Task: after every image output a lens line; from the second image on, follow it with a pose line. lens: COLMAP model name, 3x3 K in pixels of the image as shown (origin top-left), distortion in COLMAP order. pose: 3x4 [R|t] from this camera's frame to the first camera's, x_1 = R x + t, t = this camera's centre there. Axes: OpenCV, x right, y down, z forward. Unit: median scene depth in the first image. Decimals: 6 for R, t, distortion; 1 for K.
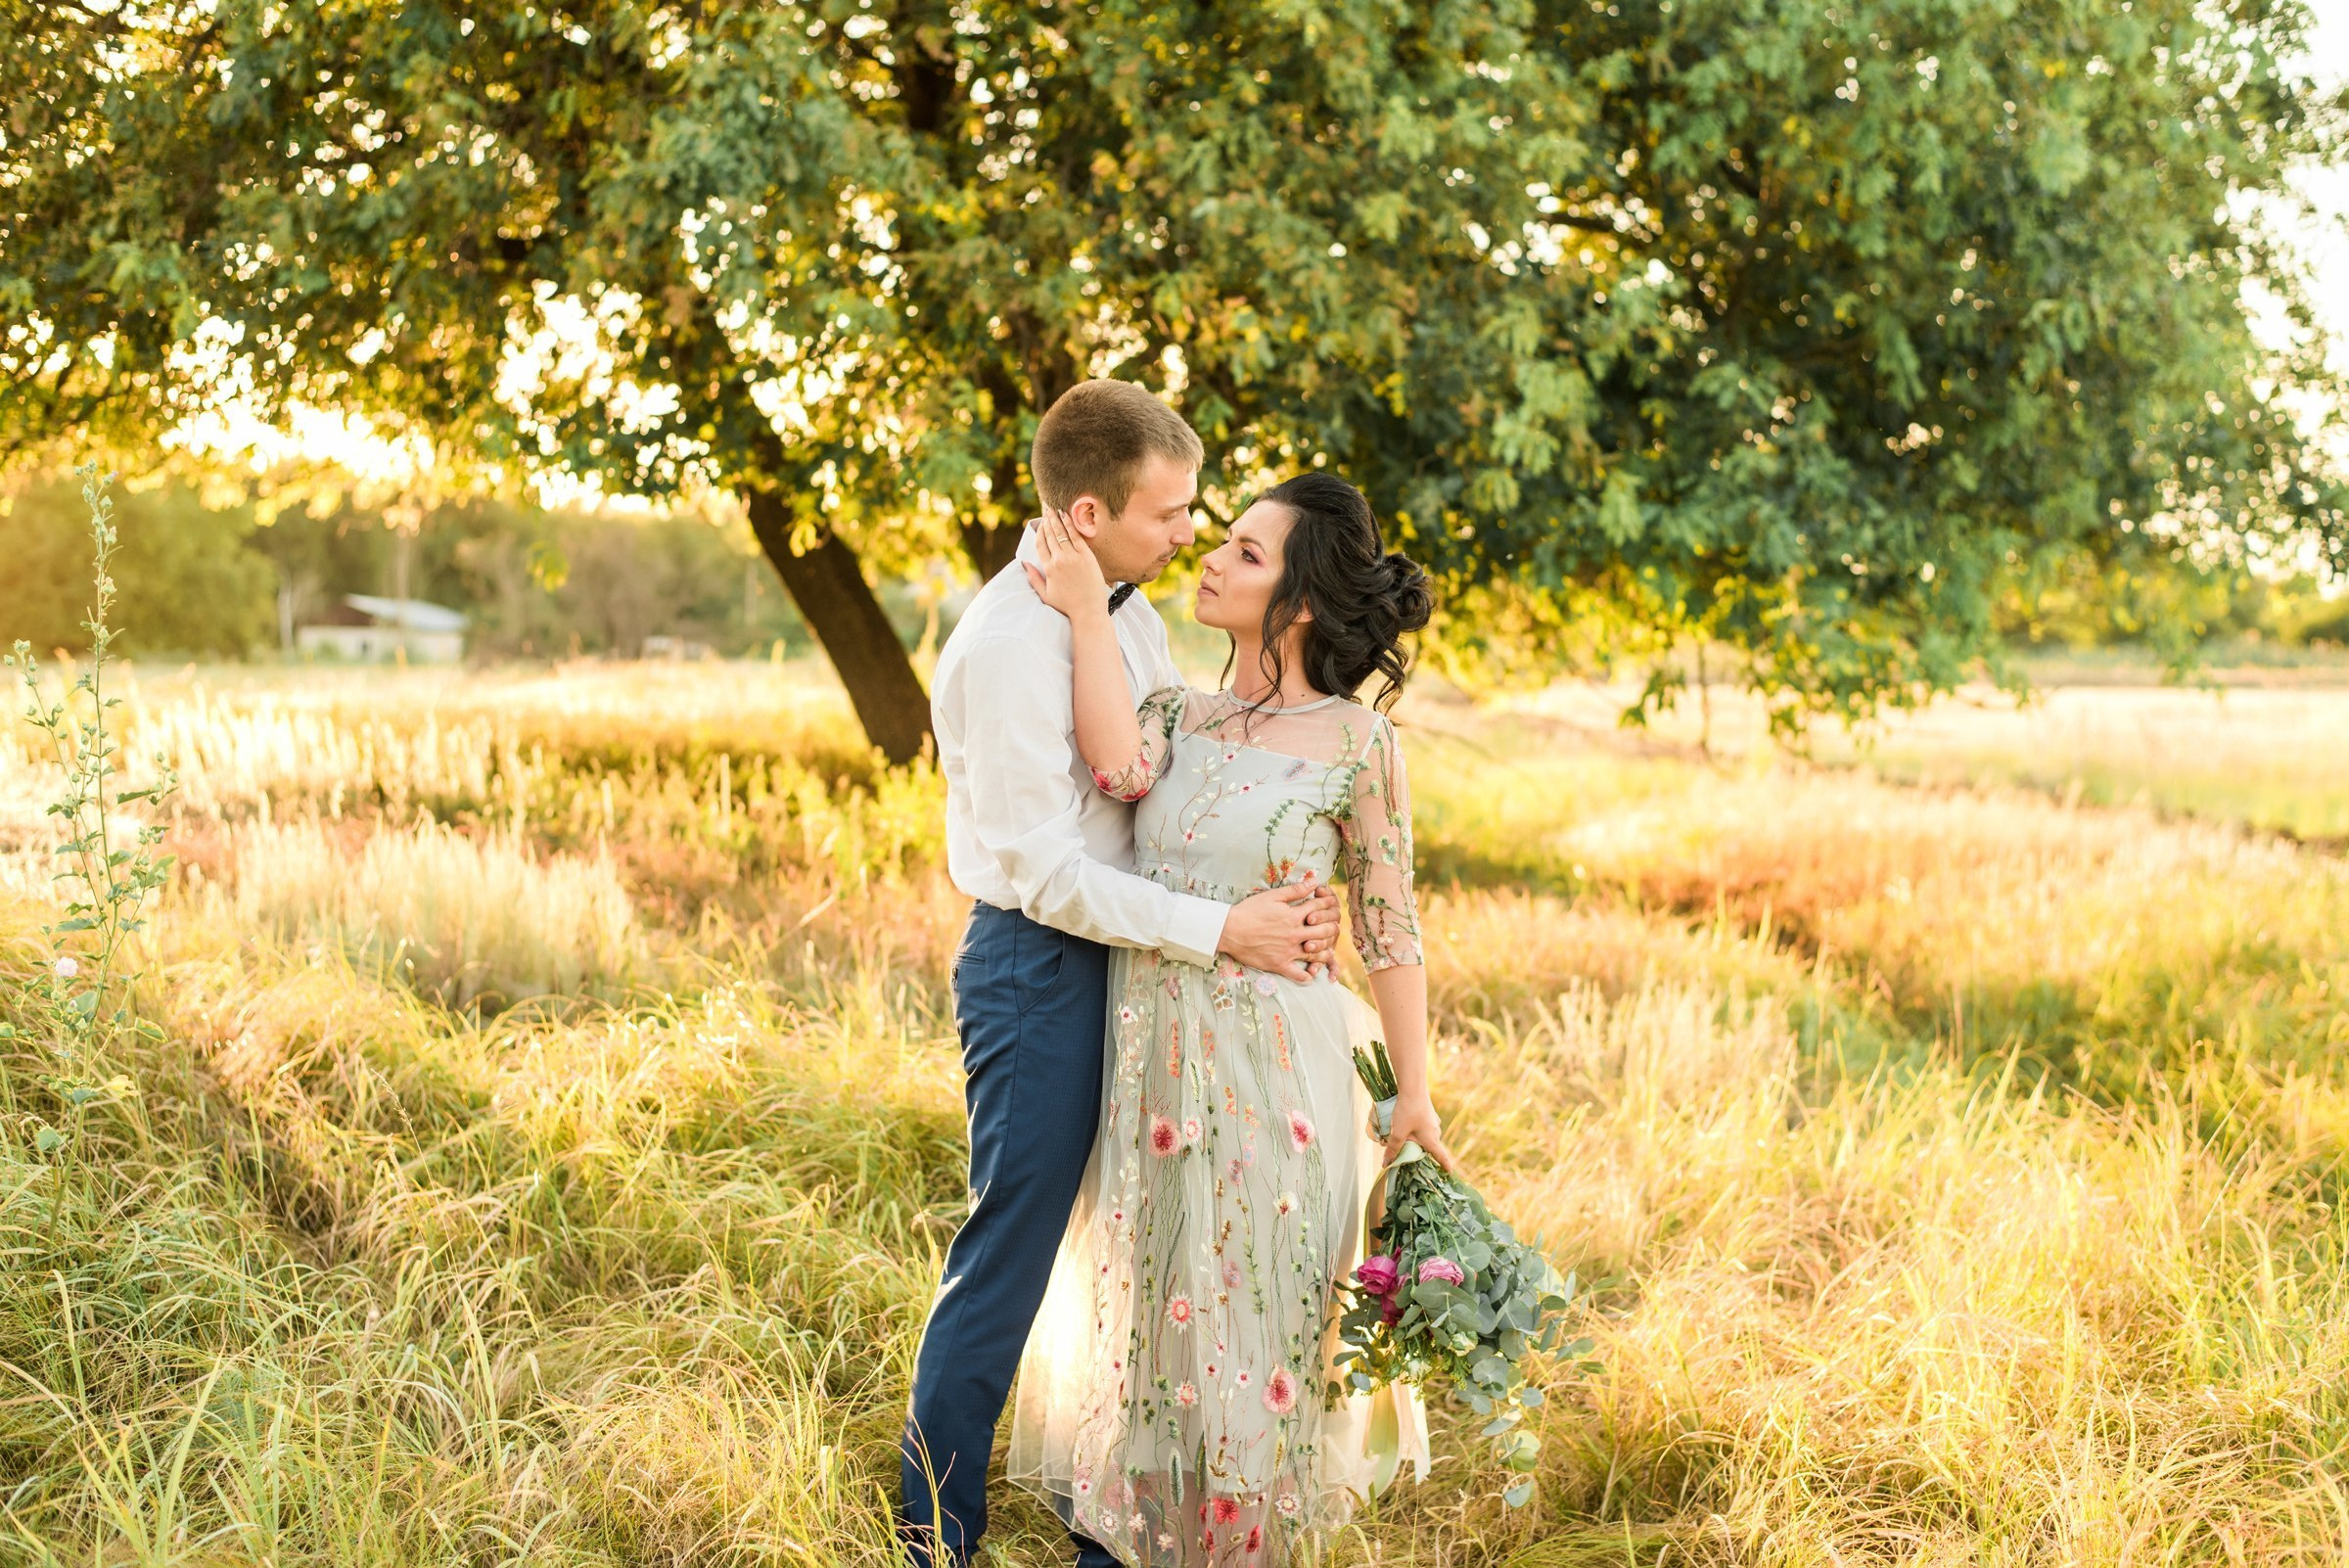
lens RADIAL K [[3287.0, 0, 1092.7], [0, 3287.0, 787.1], [0, 0, 1]] dist [-0.001881, -0.312516]
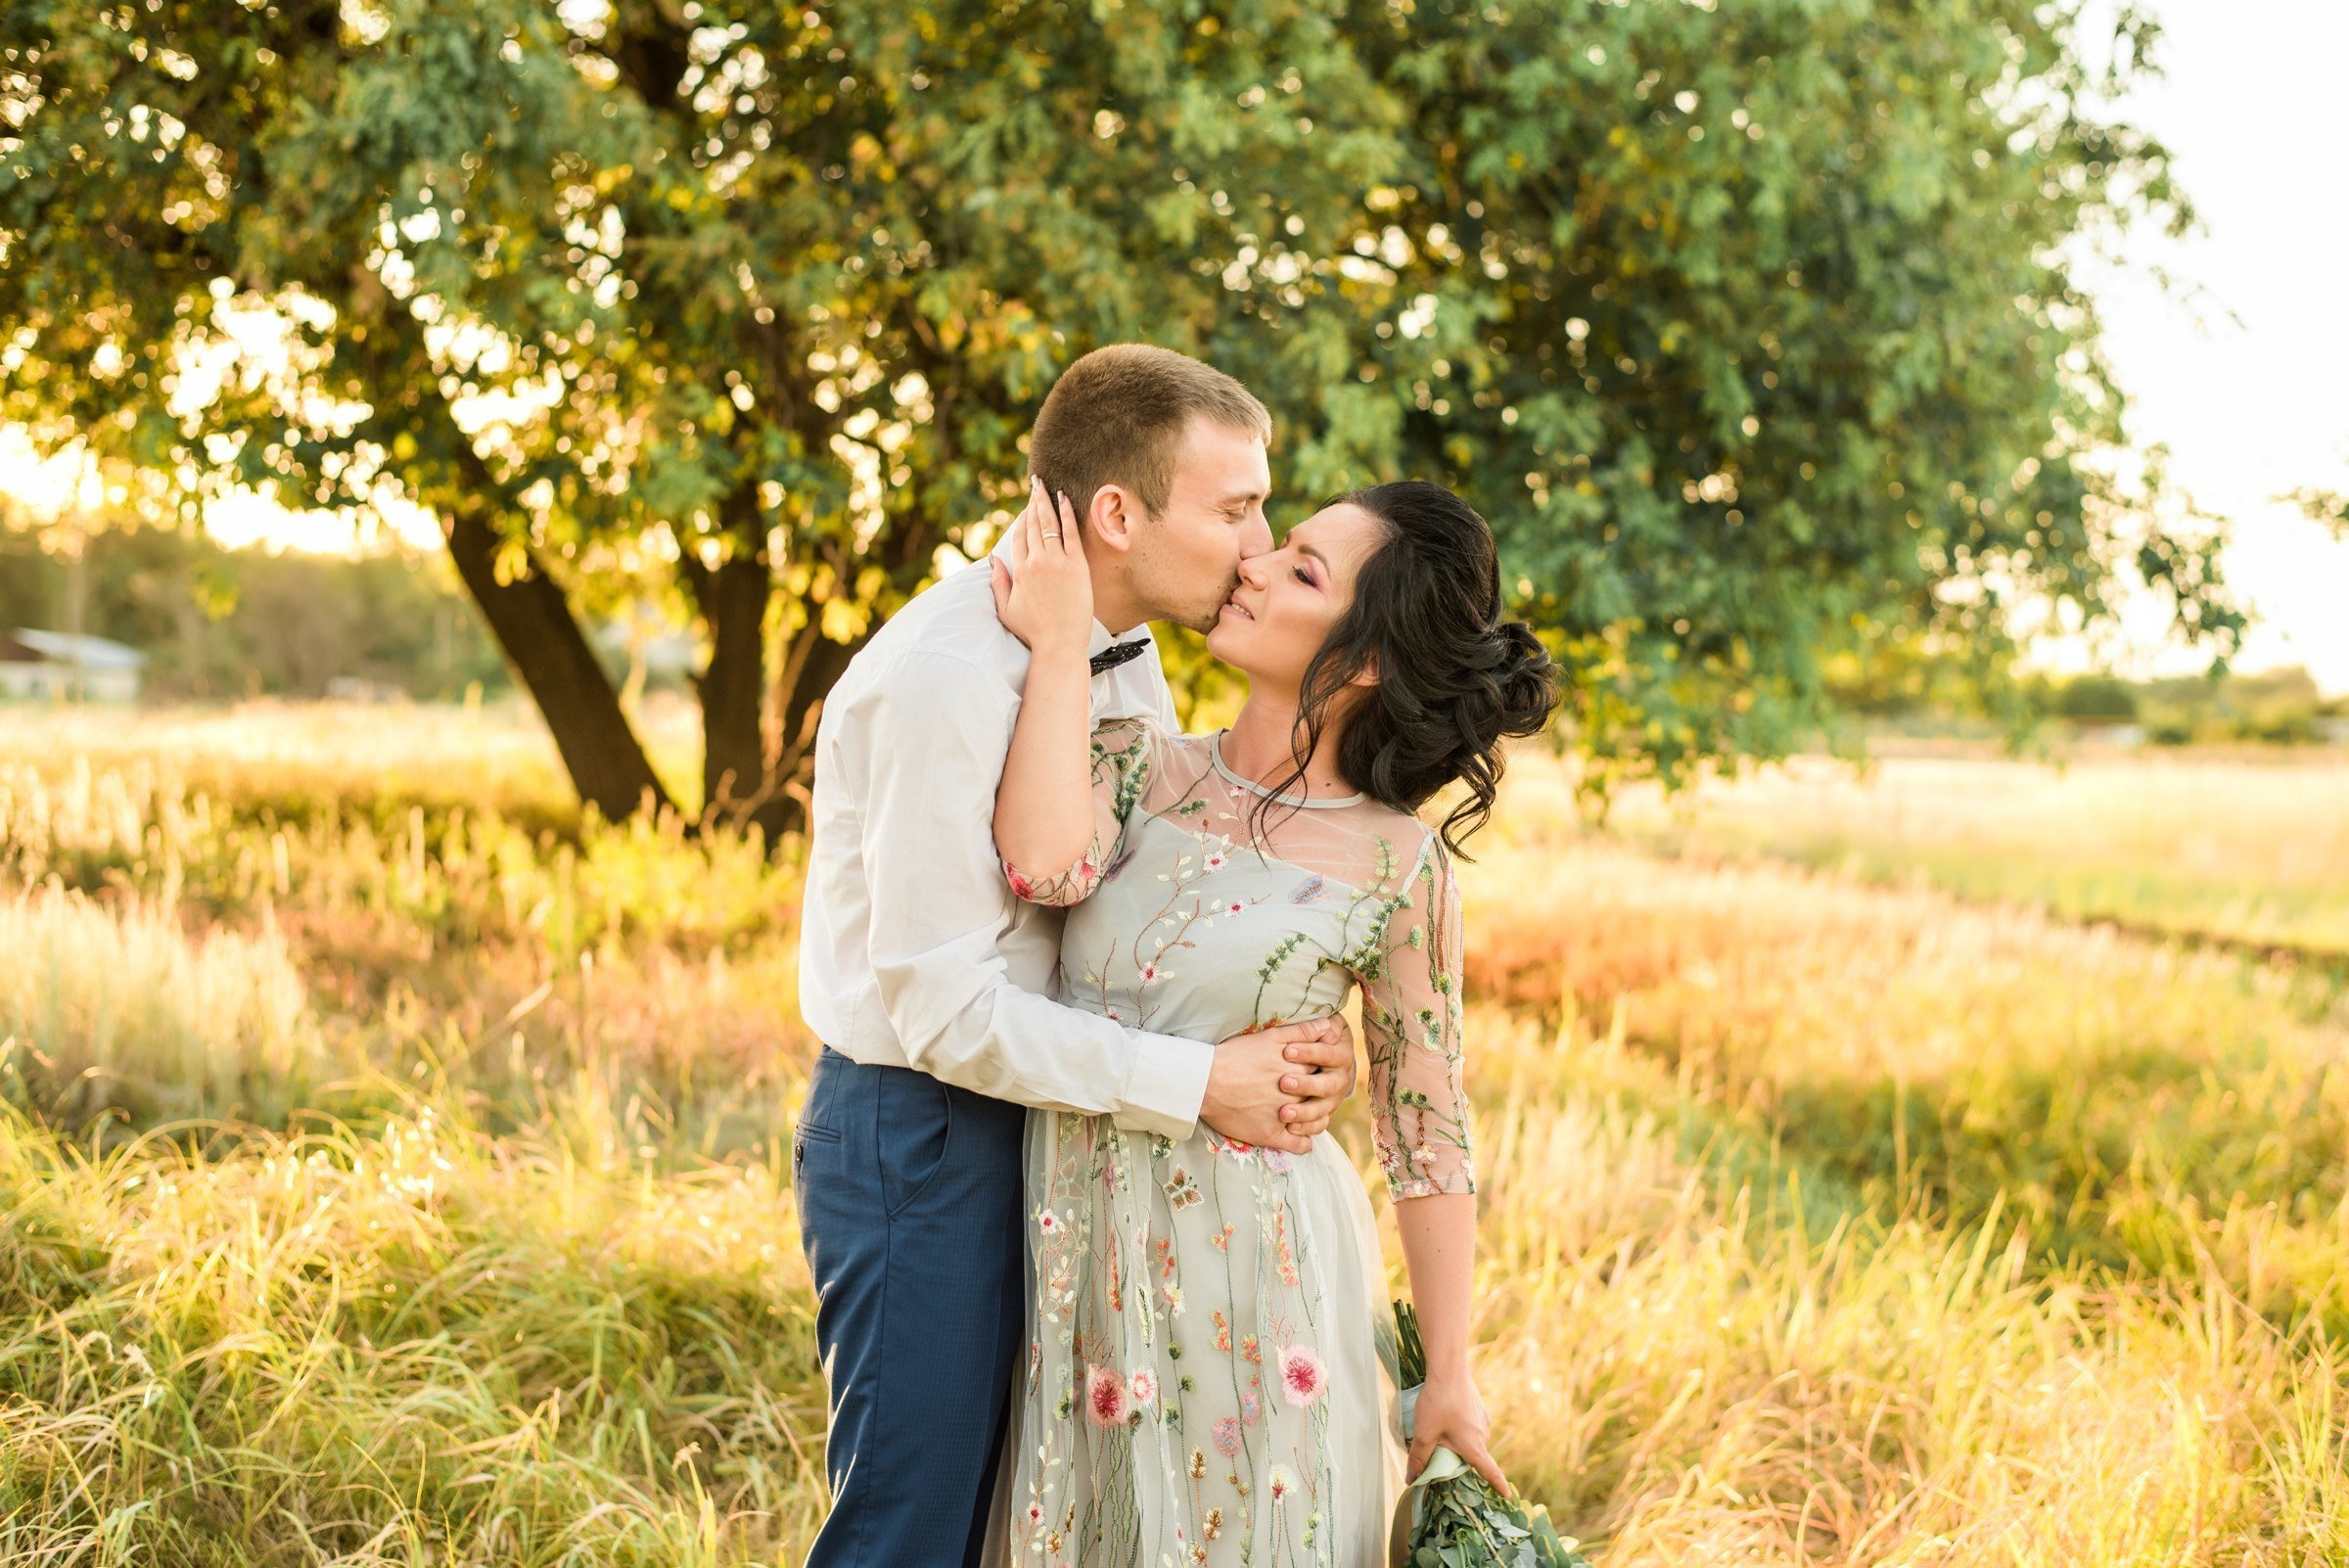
lens RADIAL K [[3287.0, 0, 1092.7], [0, 3287.0, 787.1], [0, 0, 1]] dist [-0.001881, -0.312516]
pose [[0.995494, 0.017889, 0.093122, -0.014593], [-0.016122, 0.999676, -0.019697, -0.000977], [-0.093444, 0.018107, 0.995460, 0.113520]]
